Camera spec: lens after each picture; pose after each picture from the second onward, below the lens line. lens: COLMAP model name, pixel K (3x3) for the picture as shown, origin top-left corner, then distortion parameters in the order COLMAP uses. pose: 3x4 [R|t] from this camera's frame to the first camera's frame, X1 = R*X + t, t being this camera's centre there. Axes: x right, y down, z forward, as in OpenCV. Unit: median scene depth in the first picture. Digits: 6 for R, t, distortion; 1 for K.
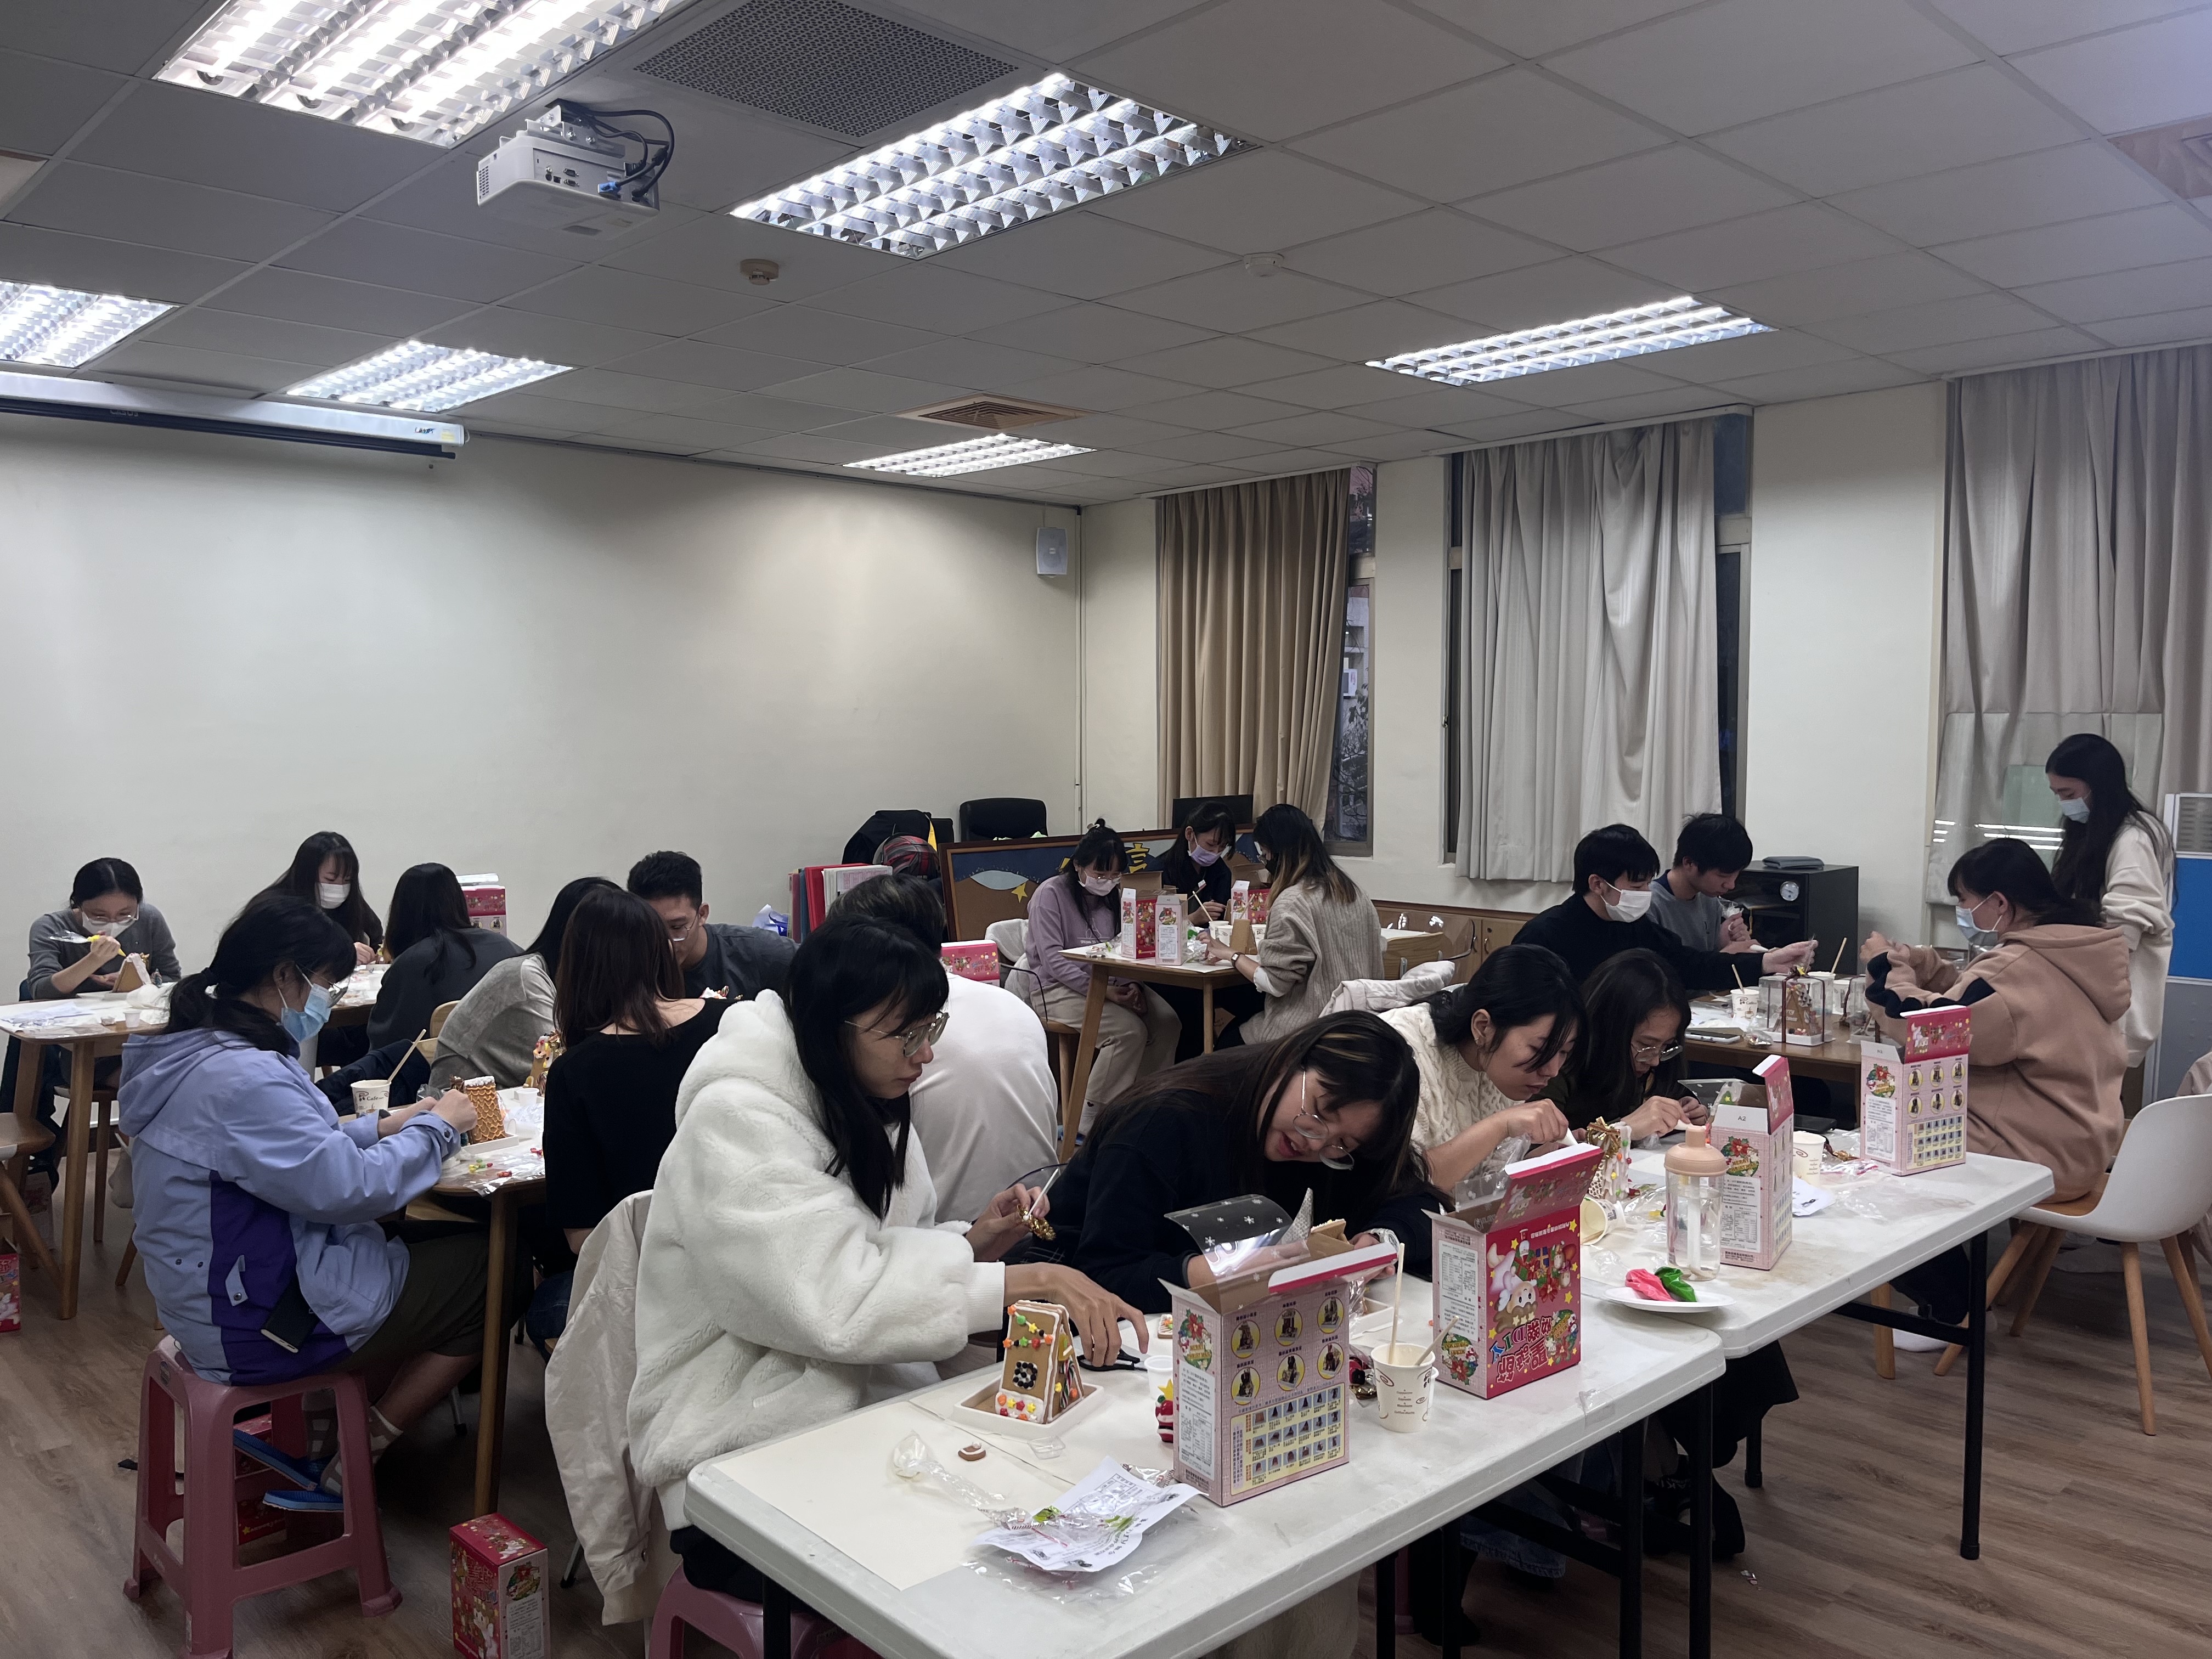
lens RADIAL K [[1714.3, 0, 1106.0], [0, 1714.3, 829.5], [0, 0, 1]] dist [0.034688, 0.001682]
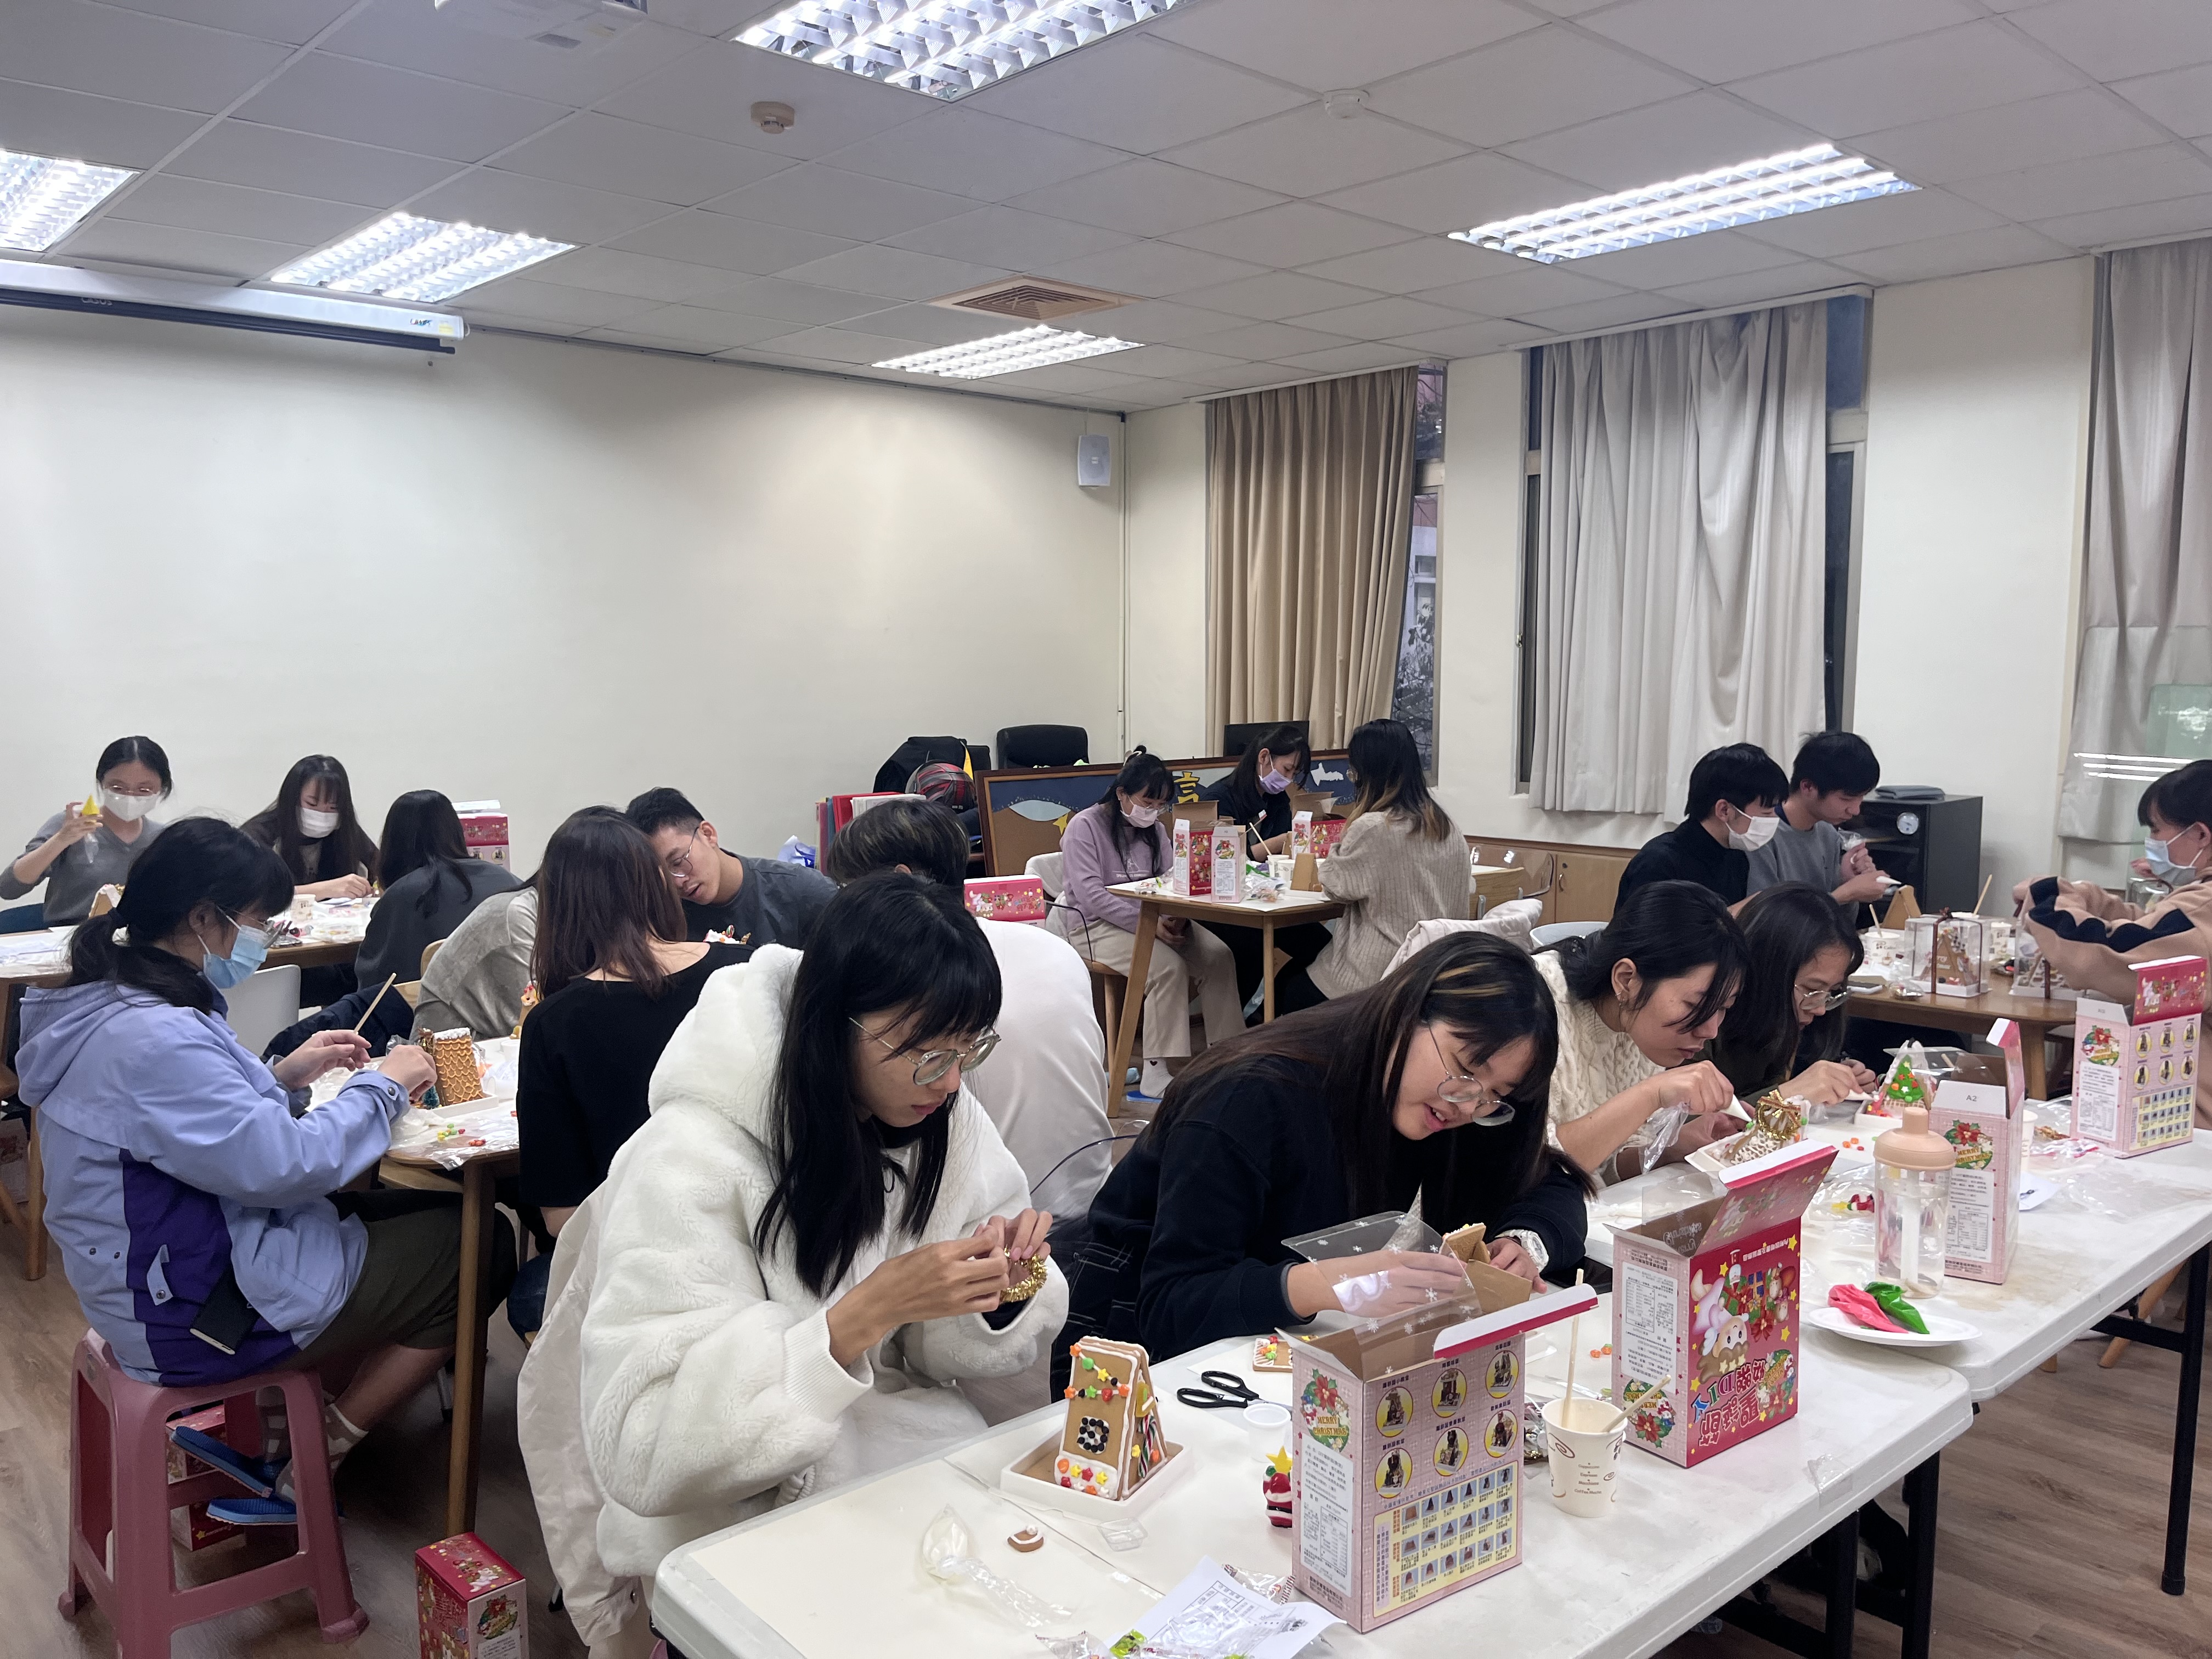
lens RADIAL K [[1709.7, 0, 1089.6], [0, 1709.7, 839.7], [0, 0, 1]] dist [0.025436, -0.004047]
pose [[0.999571, 0.002820, -0.029140, -0.016058], [-0.001533, 0.999026, 0.044096, 0.008972], [0.029236, -0.044032, 0.998602, 0.143602]]
